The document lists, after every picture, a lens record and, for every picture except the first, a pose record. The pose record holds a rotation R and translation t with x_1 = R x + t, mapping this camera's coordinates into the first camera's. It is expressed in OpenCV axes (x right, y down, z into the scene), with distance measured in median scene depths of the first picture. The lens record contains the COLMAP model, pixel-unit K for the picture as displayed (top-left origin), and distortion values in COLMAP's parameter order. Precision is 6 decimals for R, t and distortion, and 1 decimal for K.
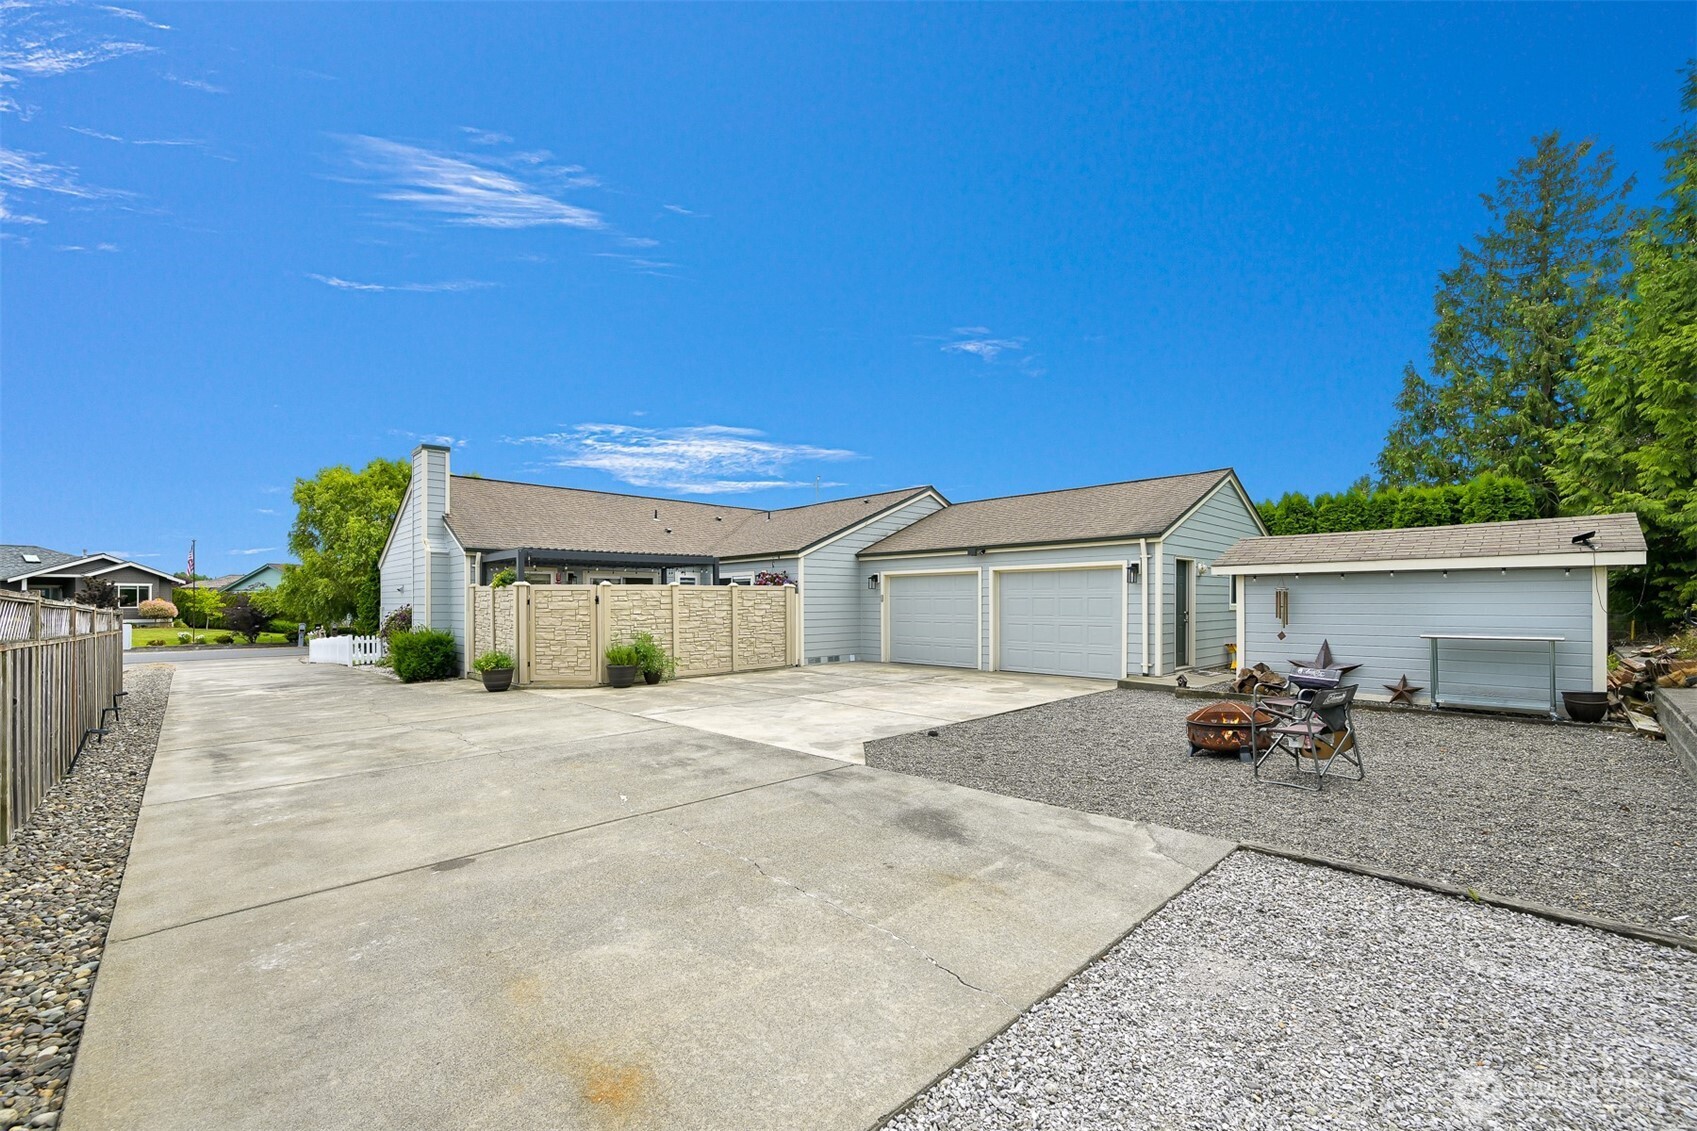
lens RADIAL K [[671.8, 0, 853.7], [0, 671.8, 617.1], [0, 0, 1]] dist [-0.000056, -0.000149]
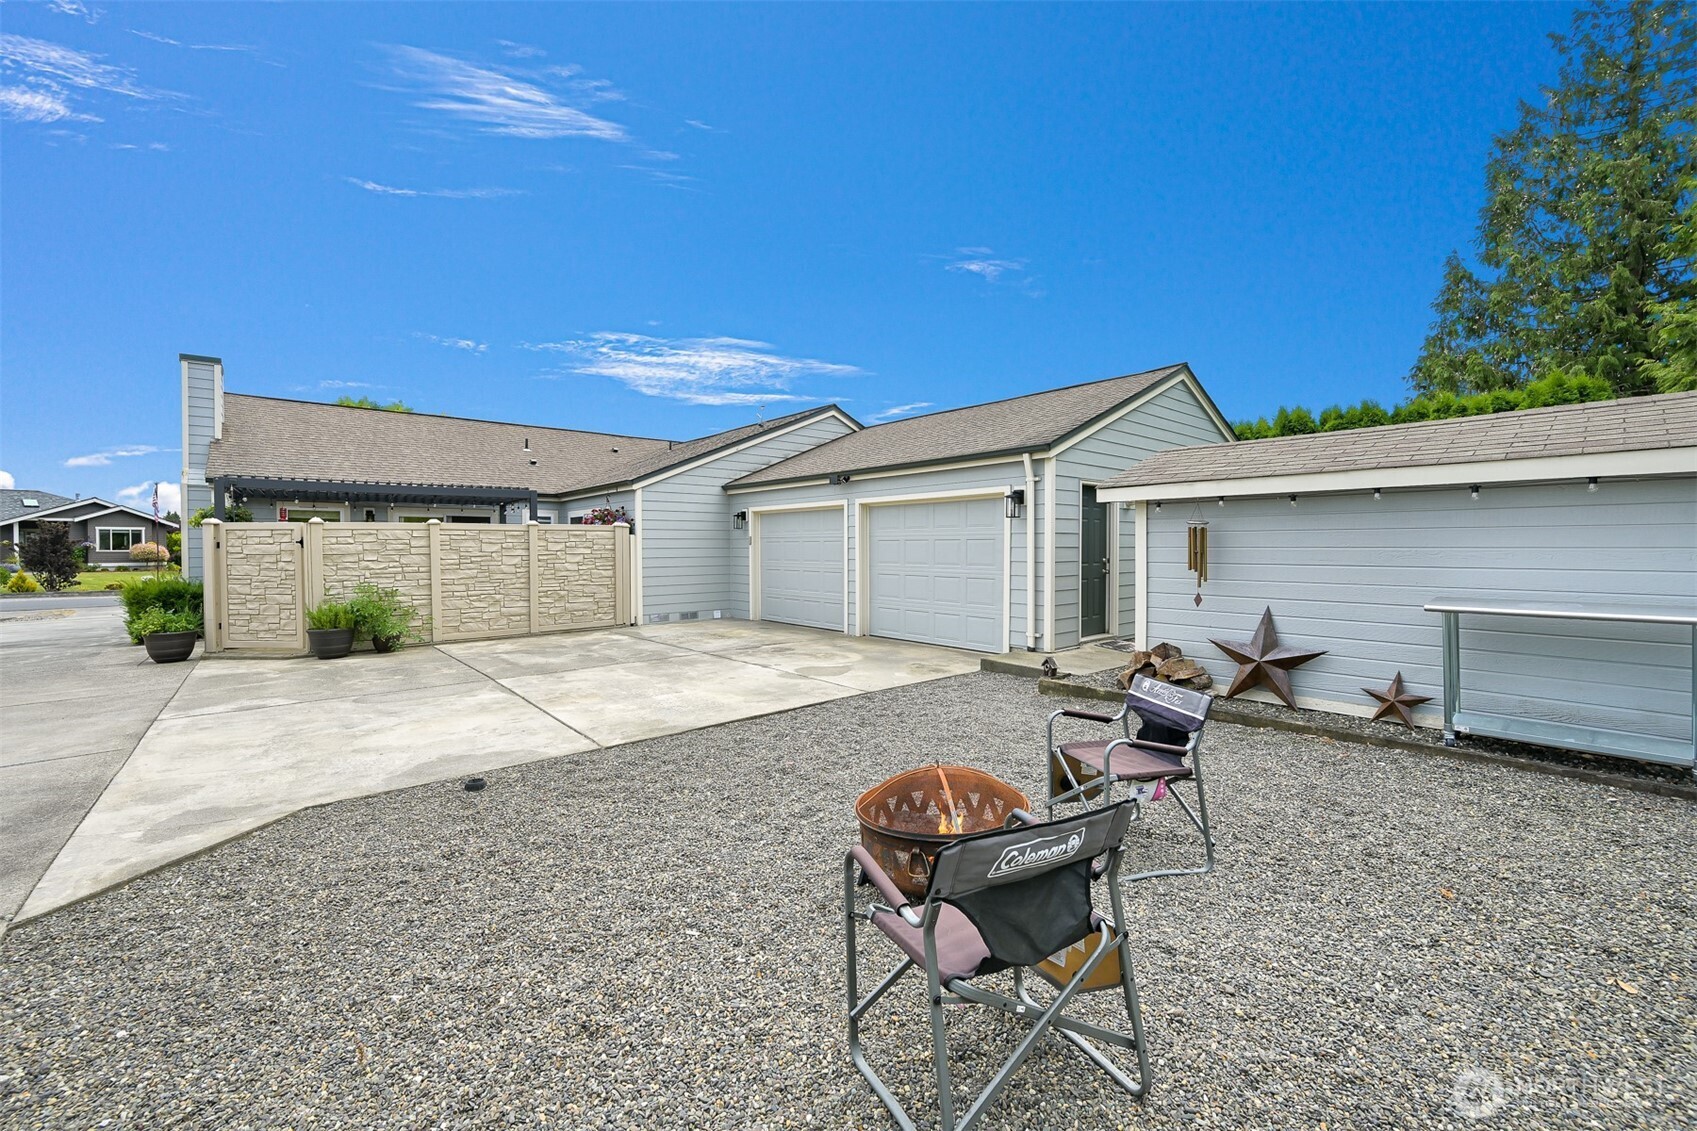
lens RADIAL K [[654.7, 0, 848.5], [0, 654.7, 565.5], [0, 0, 1]] dist [0.000103, 0.000383]
pose [[0.997978, 0.002108, -0.063523, 0.237999], [-0.001631, 0.999970, 0.007556, -0.004959], [0.063537, -0.007438, 0.997952, 0.255455]]
